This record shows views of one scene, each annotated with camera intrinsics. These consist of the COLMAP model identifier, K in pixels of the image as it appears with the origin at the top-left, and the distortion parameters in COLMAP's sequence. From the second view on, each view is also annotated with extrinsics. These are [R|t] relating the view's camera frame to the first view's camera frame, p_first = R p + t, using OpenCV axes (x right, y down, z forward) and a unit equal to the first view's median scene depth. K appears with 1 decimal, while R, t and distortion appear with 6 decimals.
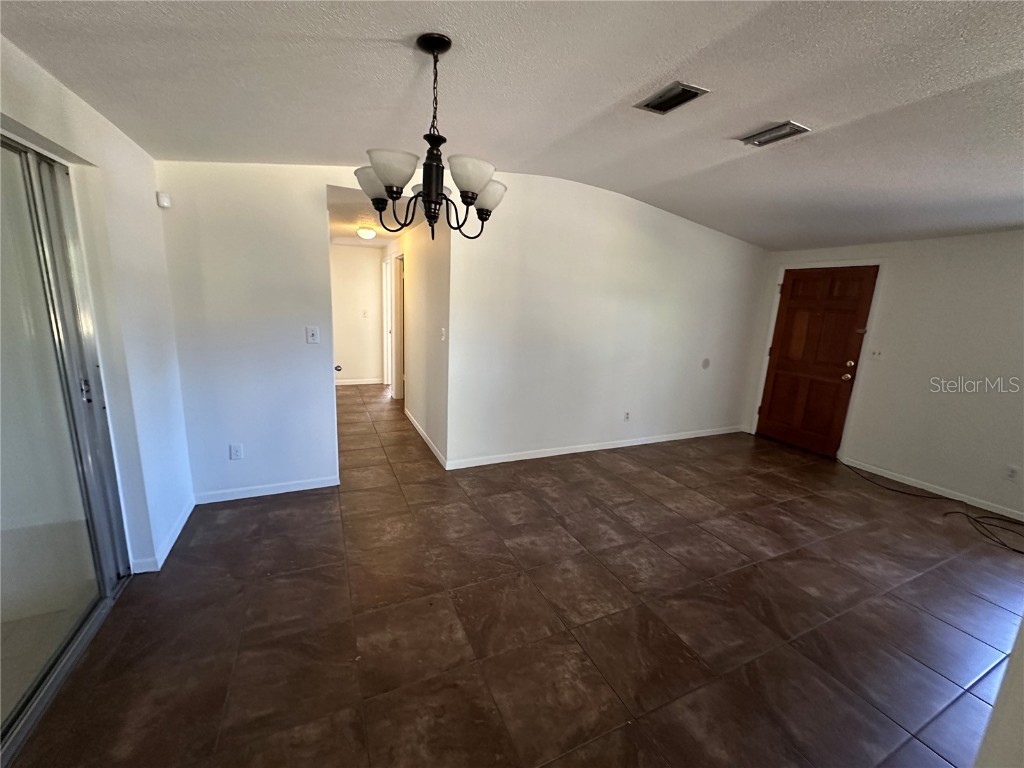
lens RADIAL K [[406.6, 0, 512.0], [0, 406.6, 384.0], [0, 0, 1]] dist [0.000085, -0.000002]
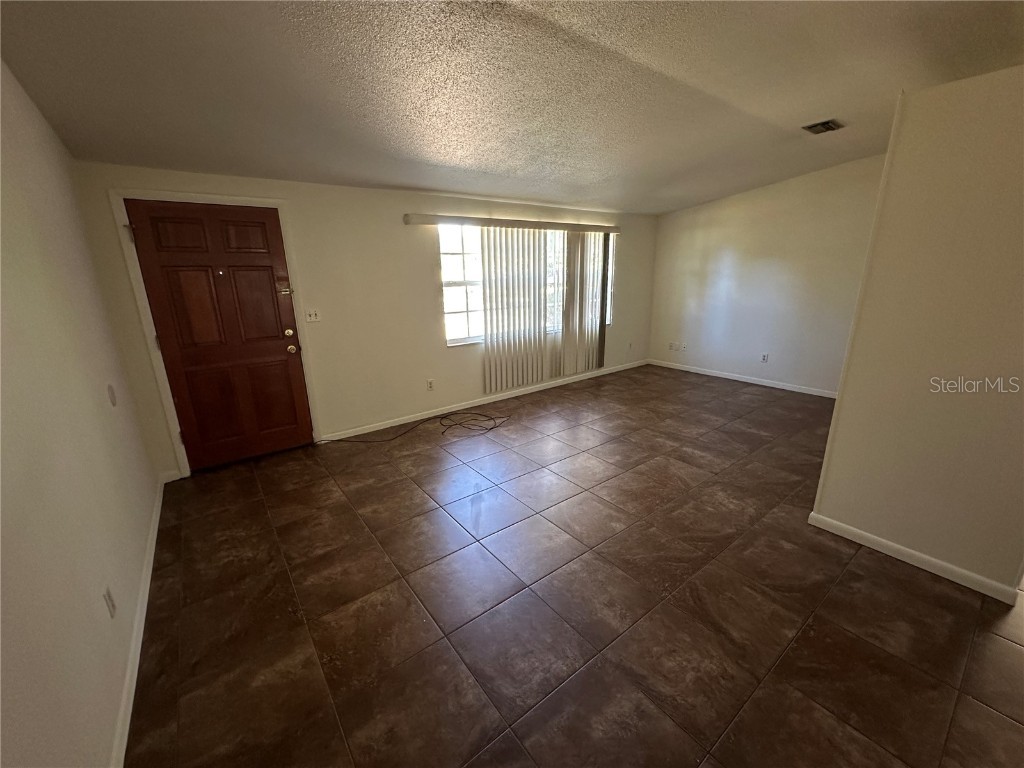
lens RADIAL K [[405.7, 0, 512.0], [0, 405.7, 384.0], [0, 0, 1]] dist [0.000340, 0.000078]
pose [[-0.210669, -0.306557, 0.928246, -0.059939], [0.199767, 0.916018, 0.347857, -0.162691], [-0.956928, 0.258715, -0.131736, 0.754077]]
